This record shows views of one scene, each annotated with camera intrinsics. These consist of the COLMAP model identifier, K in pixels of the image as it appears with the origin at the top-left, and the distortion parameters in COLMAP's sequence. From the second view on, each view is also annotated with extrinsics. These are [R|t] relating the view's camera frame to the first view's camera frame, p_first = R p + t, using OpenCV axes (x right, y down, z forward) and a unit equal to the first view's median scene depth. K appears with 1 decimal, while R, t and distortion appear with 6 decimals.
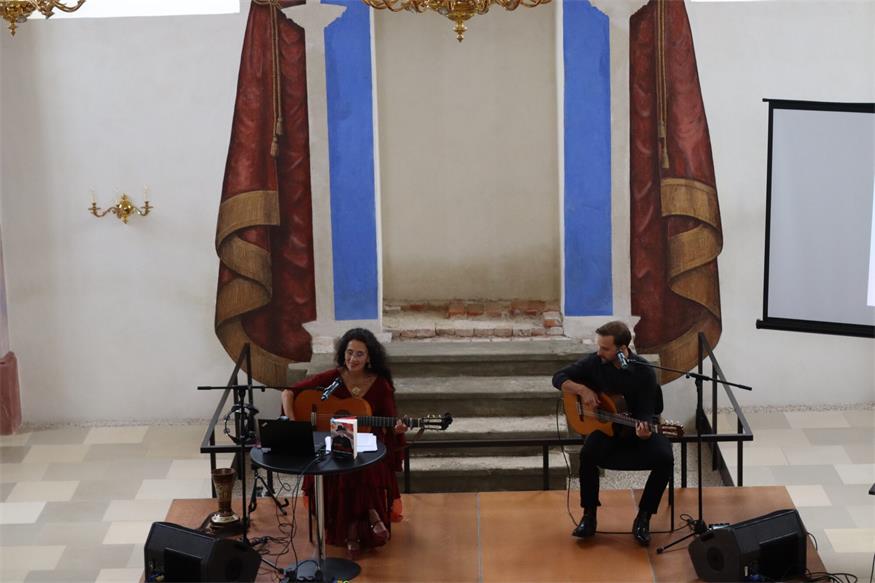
lens RADIAL K [[2079.2, 0, 437.2], [0, 2079.2, 290.9], [0, 0, 1]] dist [0.062890, 0.456129]
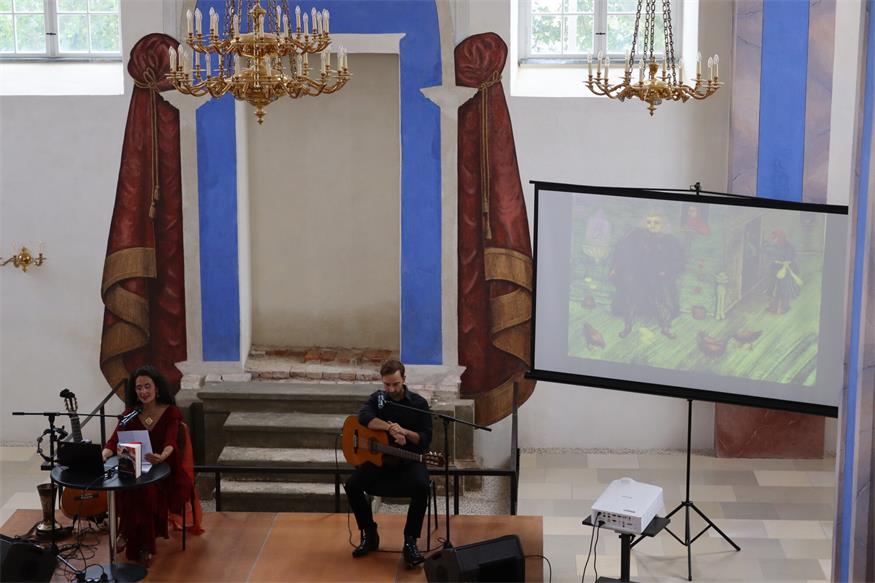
lens RADIAL K [[1825.6, 0, 438.9], [0, 1825.6, 290.5], [0, 0, 1]] dist [0.034516, 0.246367]
pose [[0.998726, 0.031708, -0.039263, 0.123507], [-0.032853, 0.999043, -0.028871, -0.000125], [0.038310, 0.030124, 0.998812, -0.013328]]
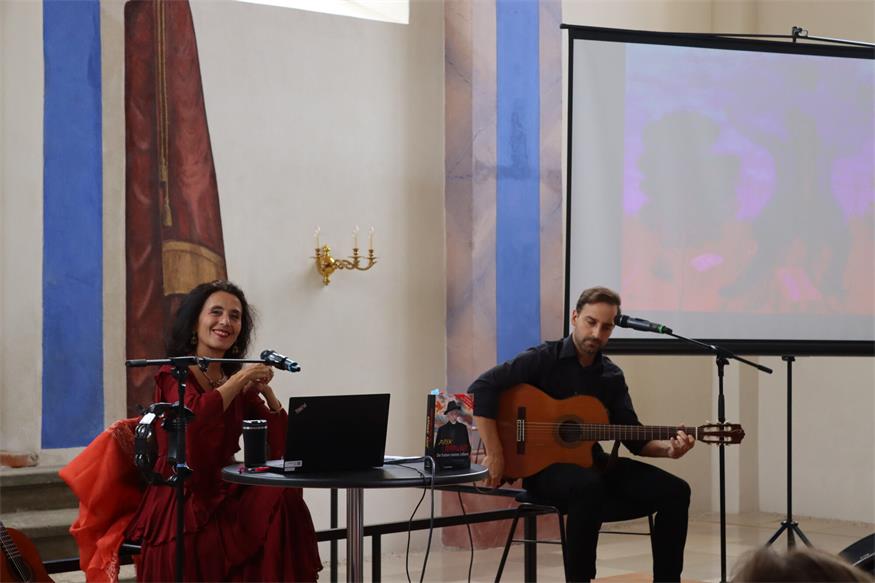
lens RADIAL K [[1968.4, 0, 438.0], [0, 1968.4, 291.7], [0, 0, 1]] dist [0.042847, 0.333918]
pose [[0.716473, 0.022953, 0.697237, -0.287732], [0.140852, 0.974115, -0.176806, 0.092835], [-0.683247, 0.224884, 0.694694, 0.485089]]
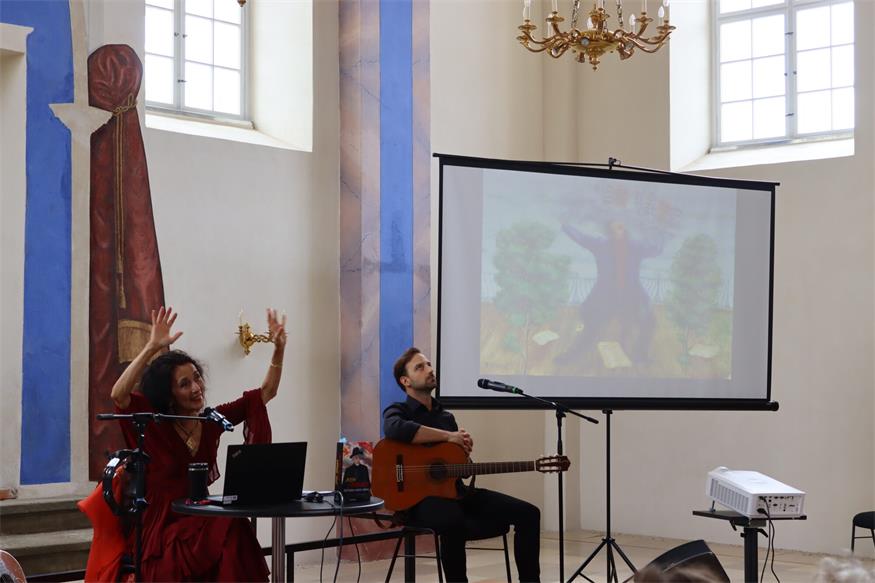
lens RADIAL K [[1516.5, 0, 438.6], [0, 1516.5, 292.9], [0, 0, 1]] dist [-0.018571, 0.199572]
pose [[0.662168, 0.055678, 0.747284, -0.286537], [0.153356, 0.966061, -0.207867, 0.090420], [-0.733495, 0.252244, 0.631156, 0.492904]]
